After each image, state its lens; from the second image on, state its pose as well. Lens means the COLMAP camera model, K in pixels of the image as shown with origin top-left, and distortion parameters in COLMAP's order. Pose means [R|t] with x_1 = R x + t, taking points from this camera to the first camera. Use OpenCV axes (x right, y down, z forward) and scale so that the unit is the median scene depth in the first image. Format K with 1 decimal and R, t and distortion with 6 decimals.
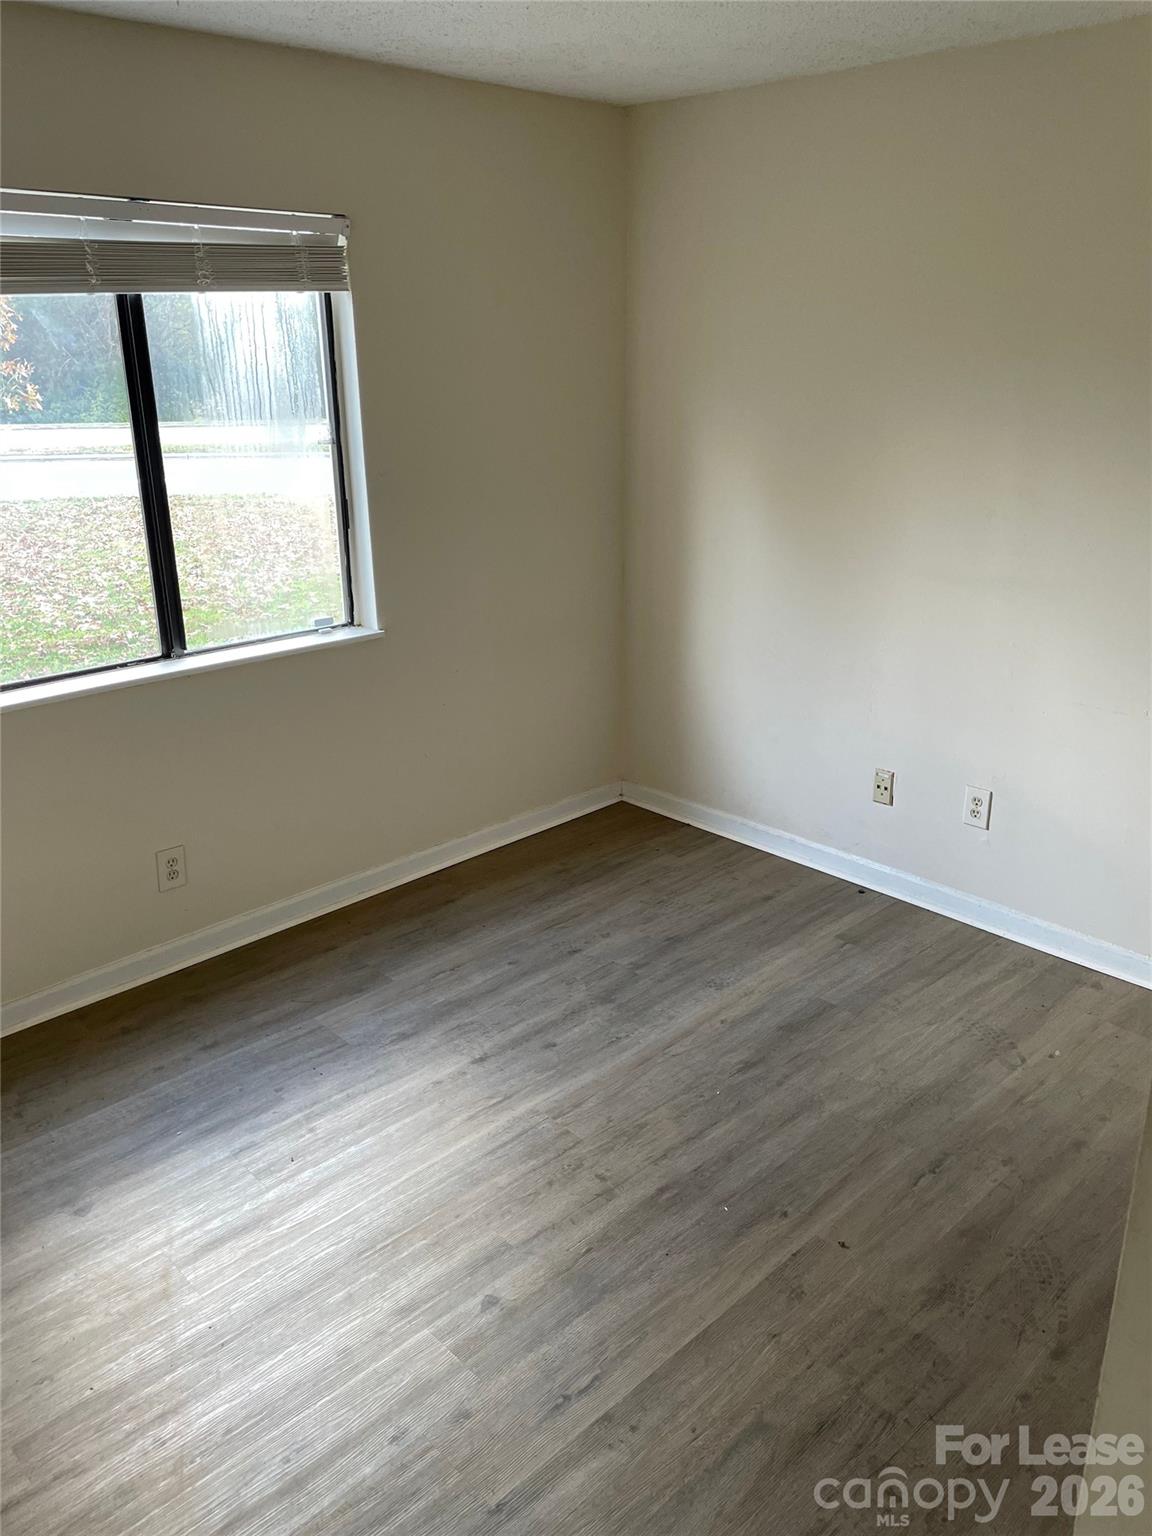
lens RADIAL K [[1179.5, 0, 577.6], [0, 1179.5, 768.5], [0, 0, 1]] dist [-0.000906, -0.001856]
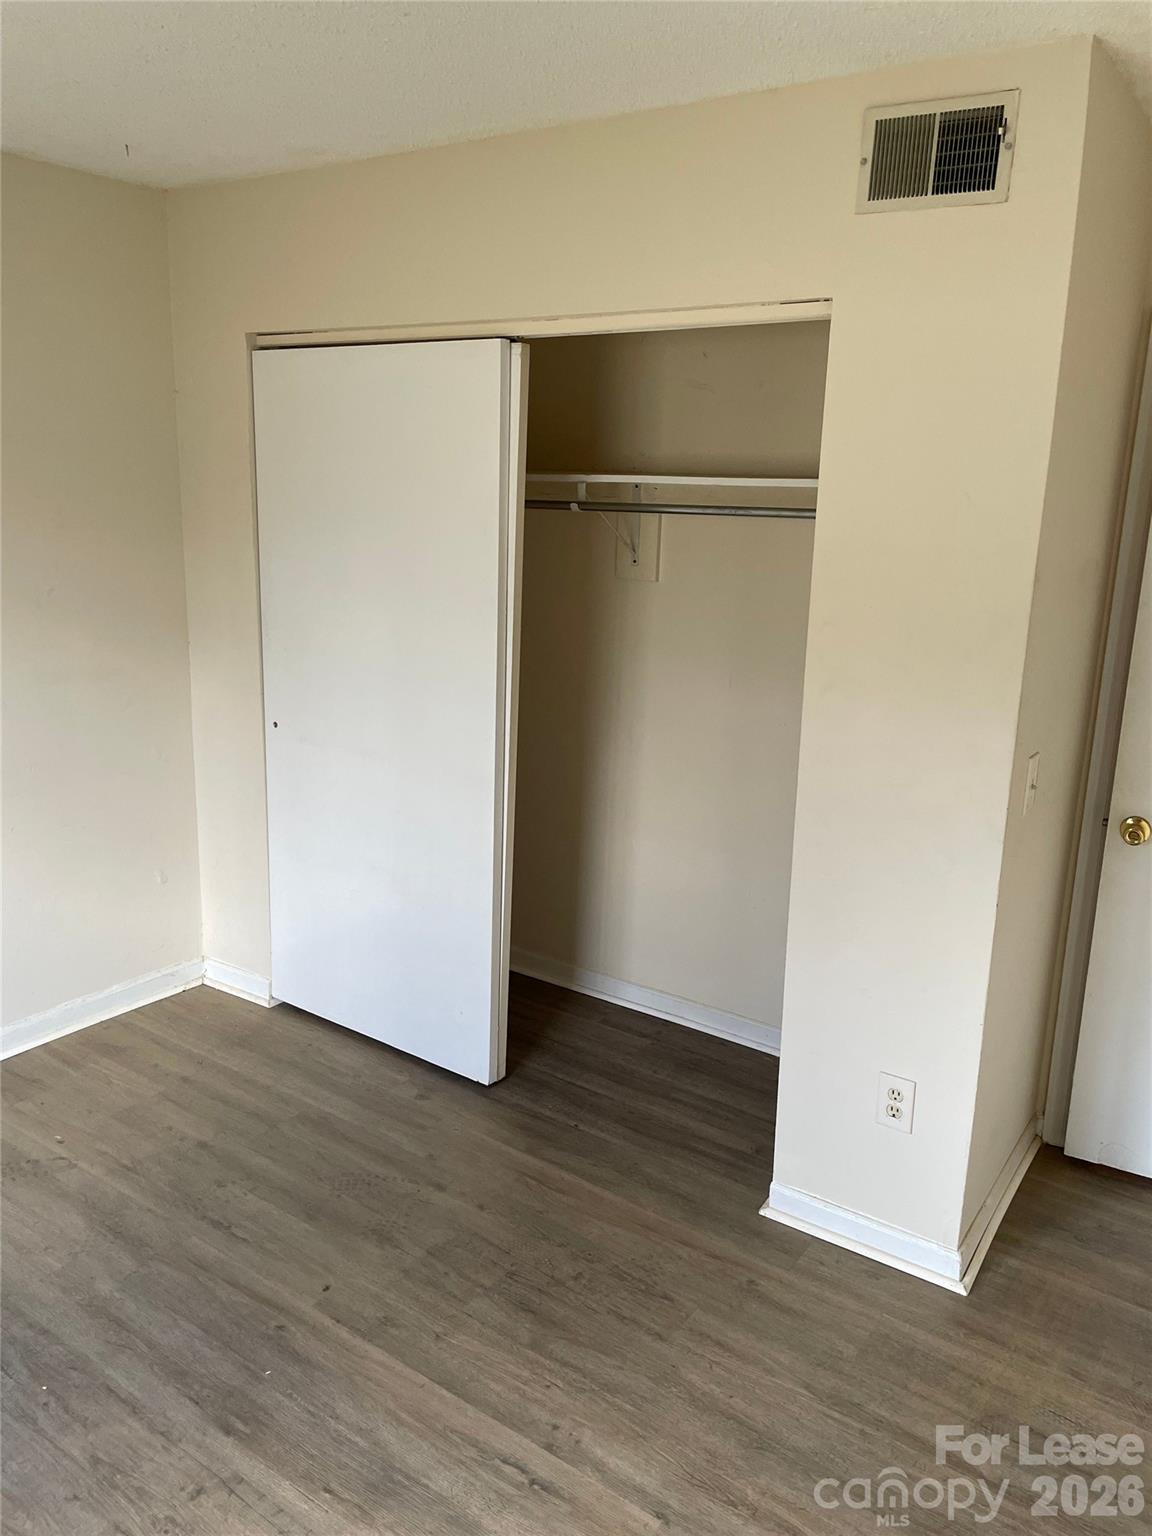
lens RADIAL K [[1179.5, 0, 576.5], [0, 1179.5, 769.4], [0, 0, 1]] dist [-0.000906, -0.001856]
pose [[-0.200628, -0.246755, 0.948082, -0.718871], [0.301532, 0.905225, 0.299409, -0.271813], [-0.932109, 0.345947, -0.107208, 0.750098]]
